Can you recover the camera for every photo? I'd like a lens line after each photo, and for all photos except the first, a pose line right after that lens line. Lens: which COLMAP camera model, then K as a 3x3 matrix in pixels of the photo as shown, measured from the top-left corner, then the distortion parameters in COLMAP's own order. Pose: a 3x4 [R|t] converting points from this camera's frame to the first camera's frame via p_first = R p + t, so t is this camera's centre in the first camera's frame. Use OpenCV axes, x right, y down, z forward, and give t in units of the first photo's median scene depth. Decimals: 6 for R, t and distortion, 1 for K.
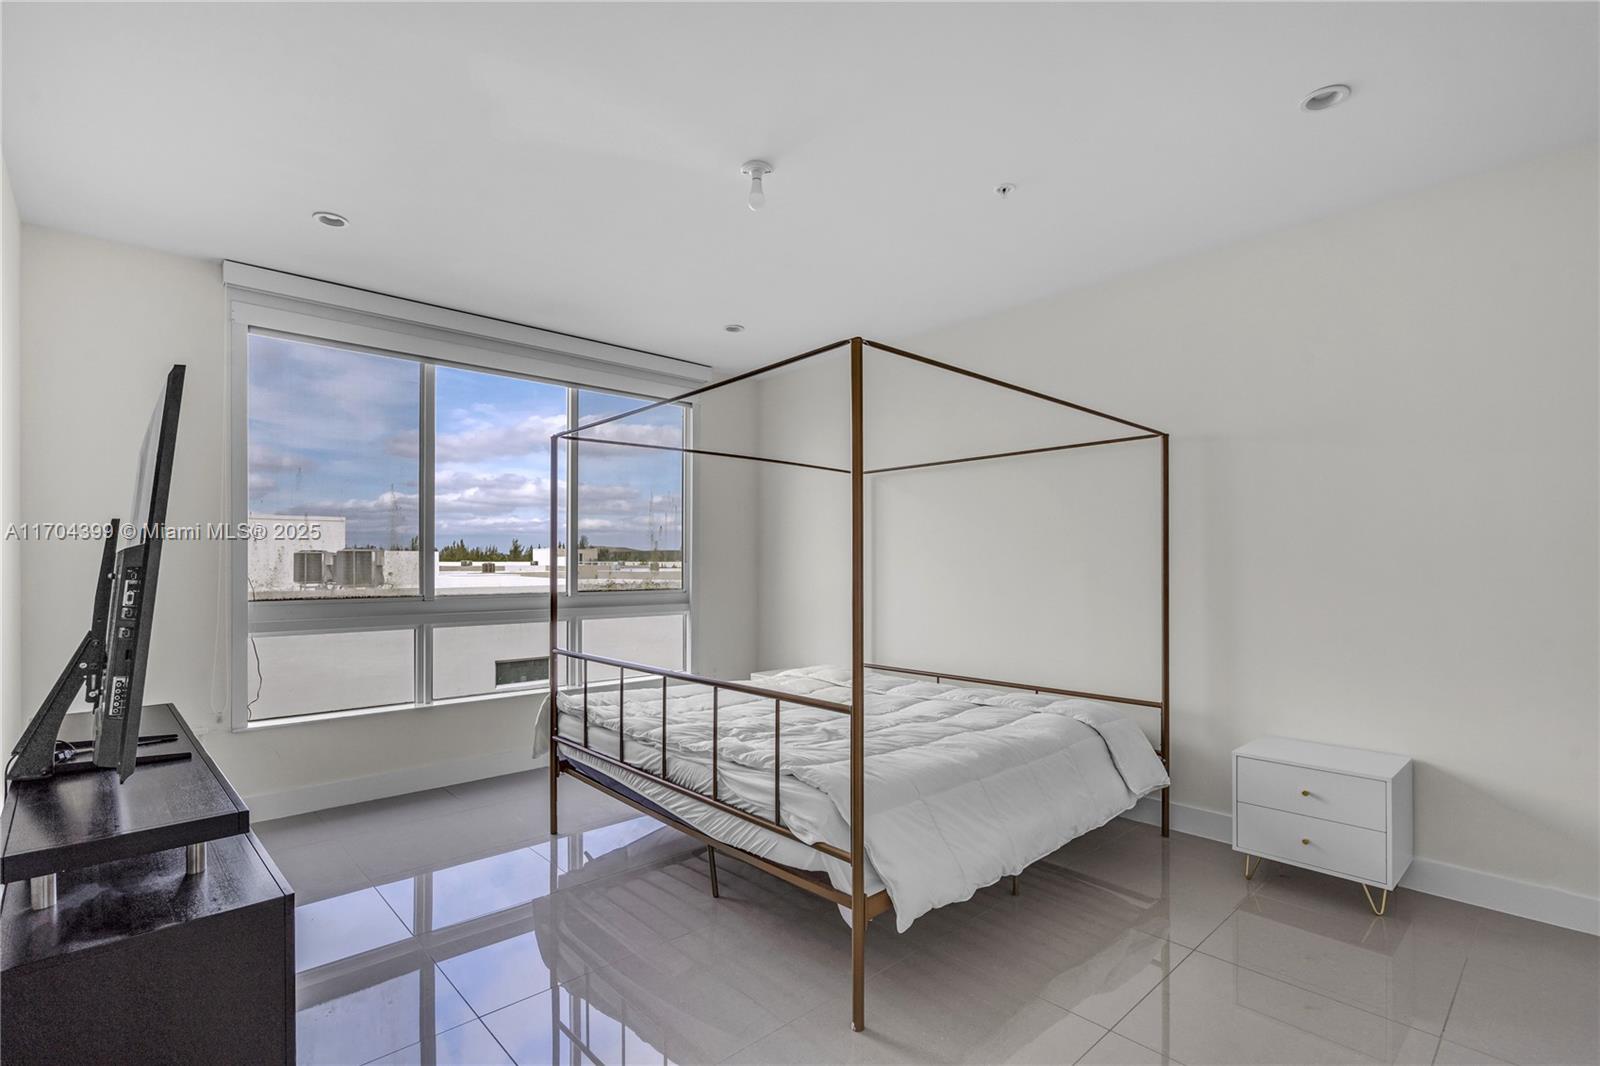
lens RADIAL K [[759.8, 0, 793.3], [0, 759.8, 559.7], [0, 0, 1]] dist [-0.000550, 0.000017]
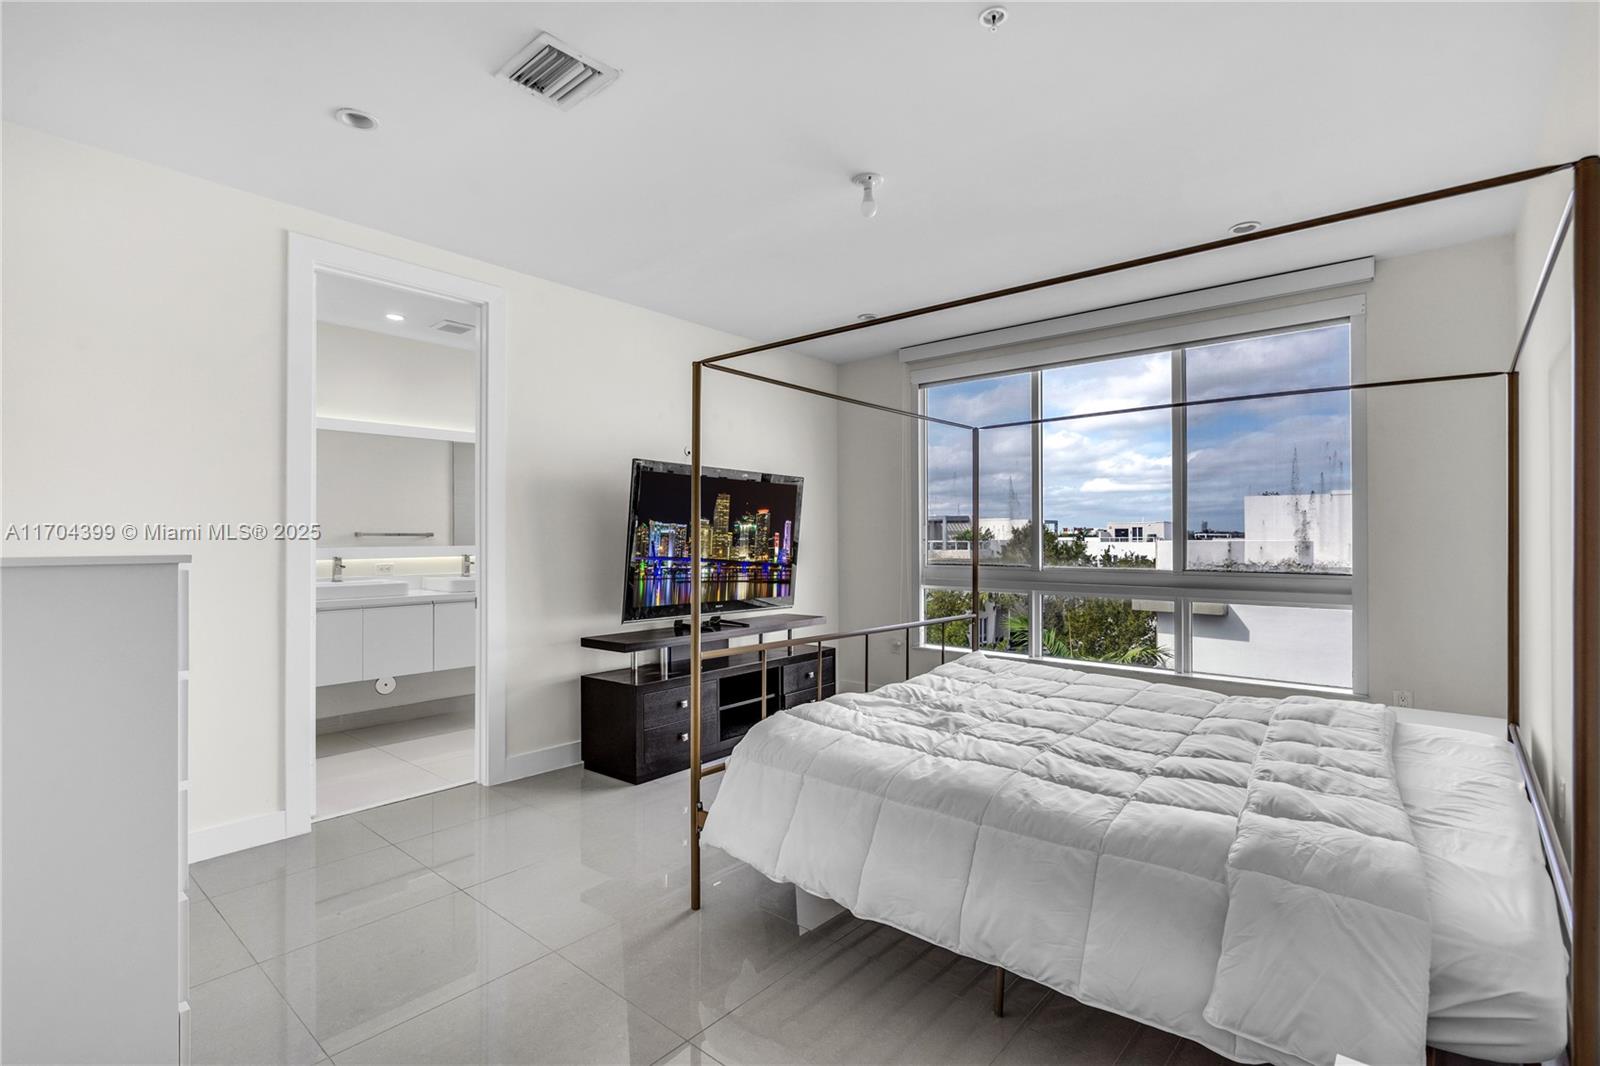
lens RADIAL K [[735.1, 0, 791.8], [0, 735.1, 546.3], [0, 0, 1]] dist [0.000719, 0.000258]
pose [[0.110175, 0.013409, -0.993822, 0.538777], [0.002895, 0.999900, 0.013812, -0.000665], [0.993908, -0.004399, 0.110125, 0.417676]]
